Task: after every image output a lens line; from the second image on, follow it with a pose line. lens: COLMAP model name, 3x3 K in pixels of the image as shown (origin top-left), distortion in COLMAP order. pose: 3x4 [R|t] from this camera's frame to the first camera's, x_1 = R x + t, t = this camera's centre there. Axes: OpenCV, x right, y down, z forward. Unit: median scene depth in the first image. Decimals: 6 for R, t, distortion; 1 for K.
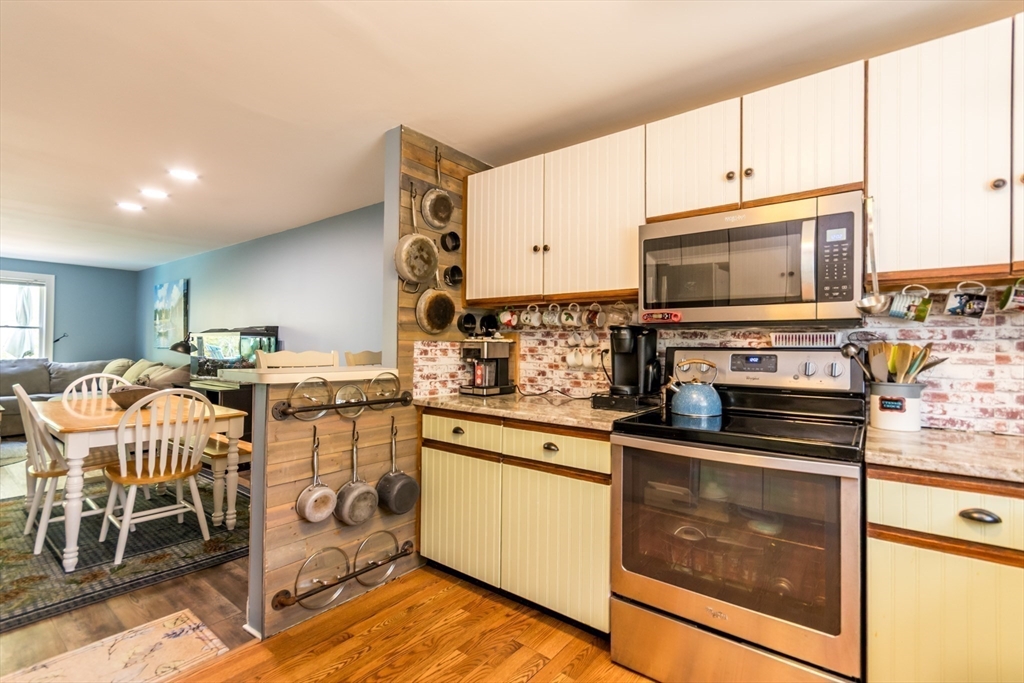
lens RADIAL K [[471.1, 0, 514.3], [0, 471.1, 342.1], [0, 0, 1]] dist [0.000601, 0.000894]
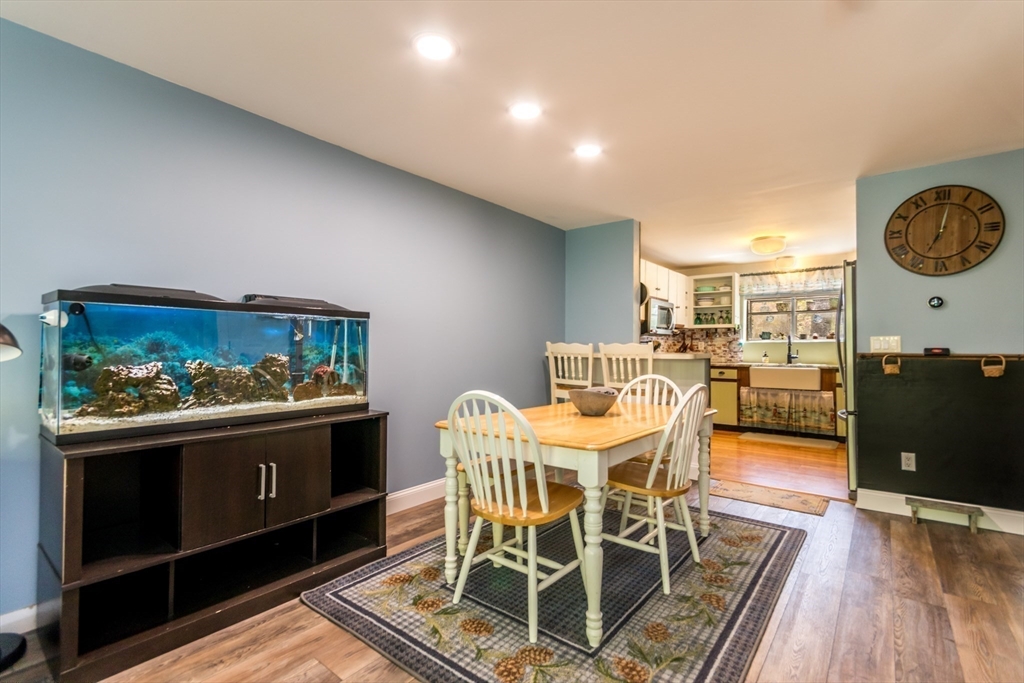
lens RADIAL K [[471.1, 0, 514.3], [0, 471.1, 342.1], [0, 0, 1]] dist [0.000601, 0.000894]
pose [[0.006710, 0.000491, 0.999977, -1.898954], [-0.016346, 0.999866, -0.000381, 0.021862], [-0.999844, -0.016343, 0.006717, 1.331106]]
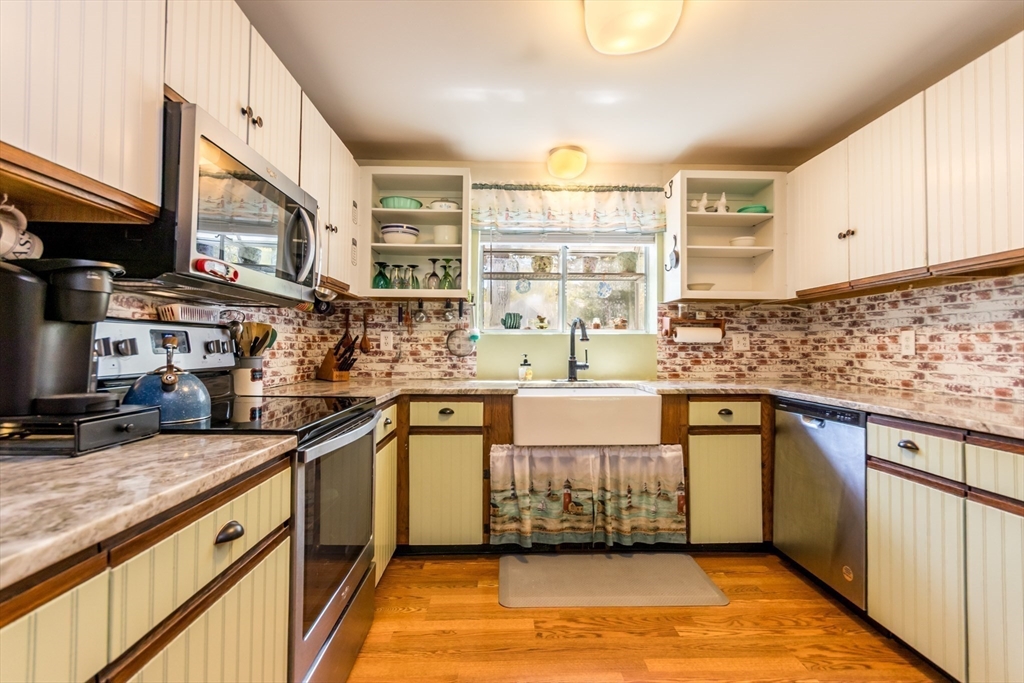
lens RADIAL K [[471.1, 0, 514.3], [0, 471.1, 342.1], [0, 0, 1]] dist [0.000601, 0.000894]
pose [[-0.638909, -0.007354, 0.769247, -0.316927], [-0.021312, 0.999740, -0.008144, 0.029554], [-0.768987, -0.021597, -0.638899, 0.788590]]
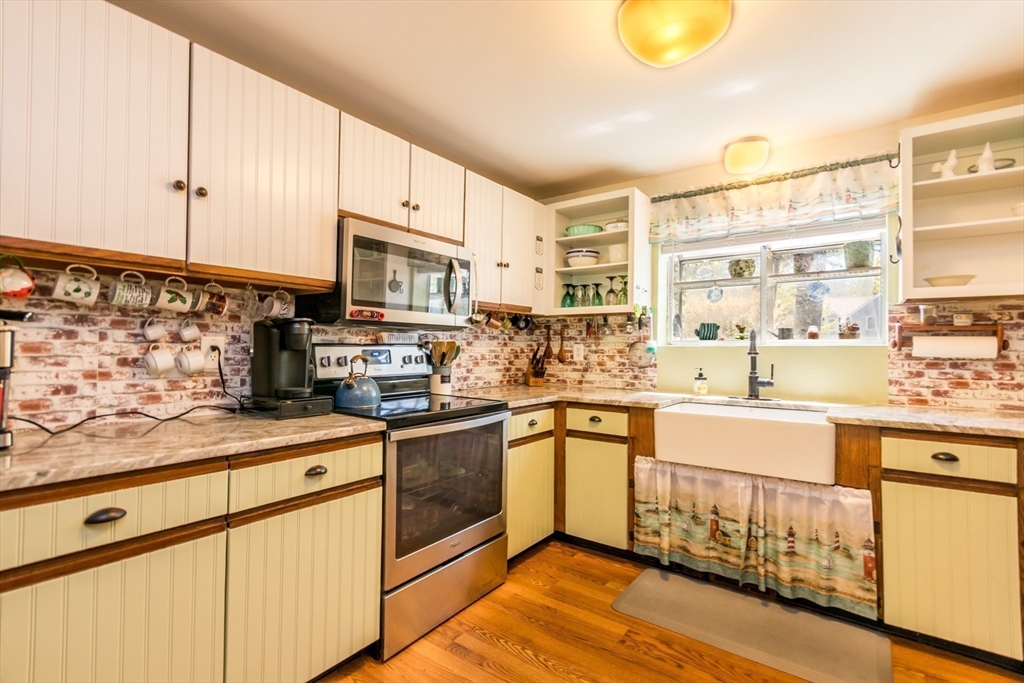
lens RADIAL K [[471.1, 0, 514.3], [0, 471.1, 342.1], [0, 0, 1]] dist [0.000601, 0.000894]
pose [[-0.024089, 0.000681, 0.999710, -0.521881], [-0.019246, 0.999814, -0.001144, 0.001042], [-0.999525, -0.019268, -0.024072, 0.505311]]
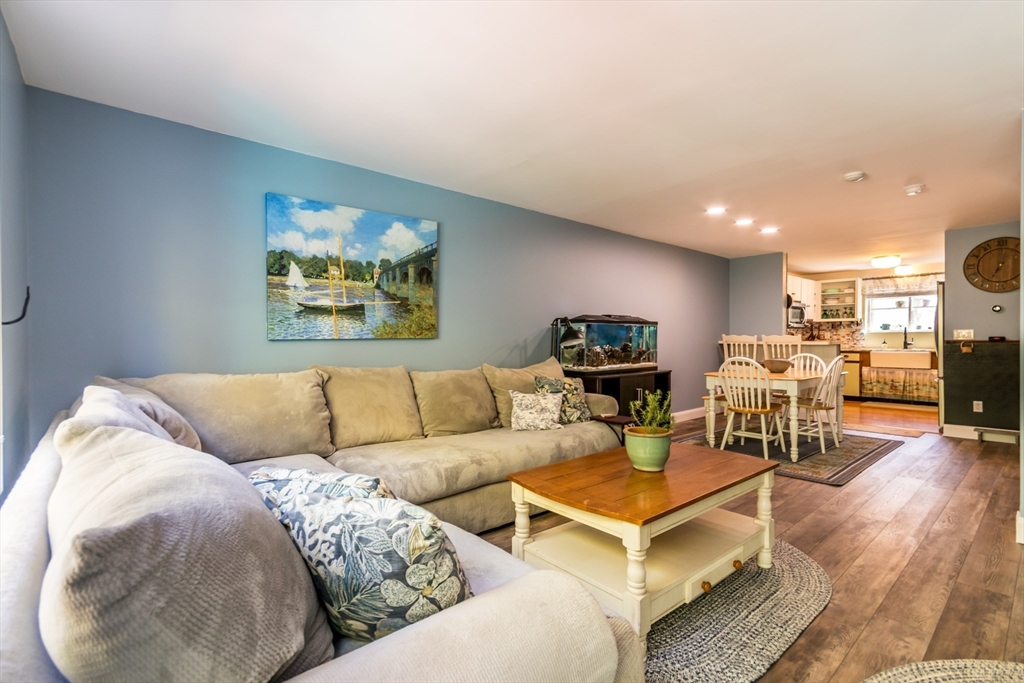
lens RADIAL K [[471.1, 0, 514.3], [0, 471.1, 342.1], [0, 0, 1]] dist [0.000601, 0.000894]
pose [[0.193327, -0.021261, 0.980904, -2.956746], [-0.005405, 0.999727, 0.022735, 0.008367], [-0.981119, -0.009697, 0.193159, 1.832983]]
